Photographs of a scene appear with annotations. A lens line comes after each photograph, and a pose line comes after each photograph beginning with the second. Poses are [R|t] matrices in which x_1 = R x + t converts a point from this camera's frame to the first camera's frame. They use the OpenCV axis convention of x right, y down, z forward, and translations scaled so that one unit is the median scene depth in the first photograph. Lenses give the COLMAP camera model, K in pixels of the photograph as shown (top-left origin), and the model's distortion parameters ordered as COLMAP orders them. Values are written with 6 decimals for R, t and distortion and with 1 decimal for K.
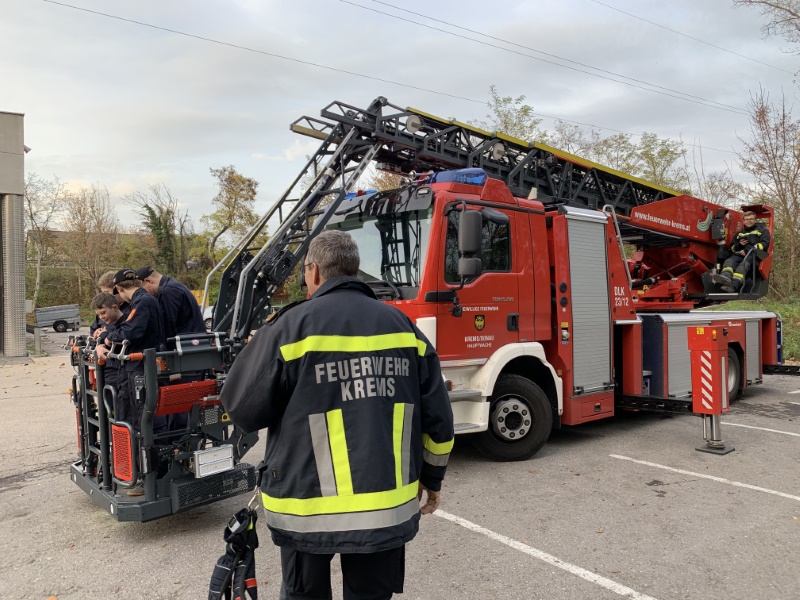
lens RADIAL K [[627.9, 0, 400.0], [0, 627.9, 300.0], [0, 0, 1]] dist [0.051239, -0.052741]
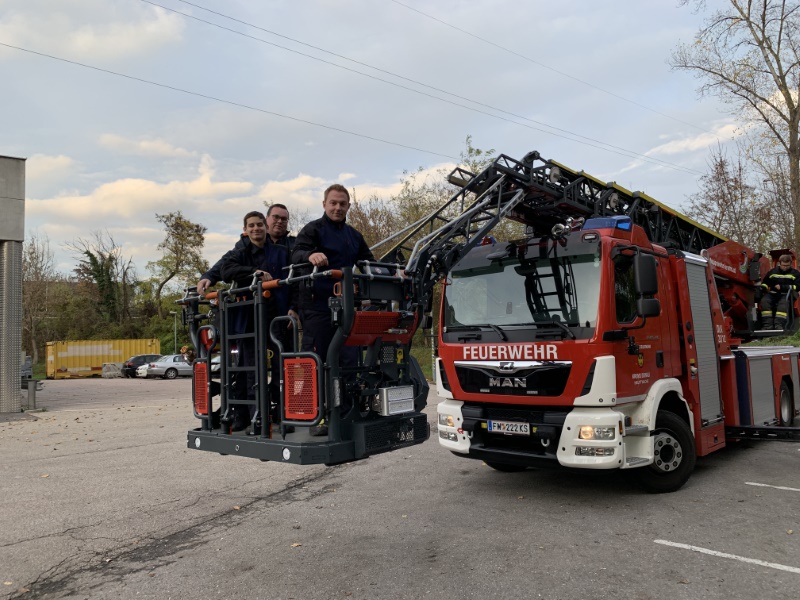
lens RADIAL K [[627.9, 0, 400.0], [0, 627.9, 300.0], [0, 0, 1]] dist [0.051239, -0.052741]
pose [[0.993052, -0.013050, 0.116950, -0.331270], [0.021264, 0.997371, -0.069269, 0.000023], [-0.115739, 0.071275, 0.990719, -0.012222]]
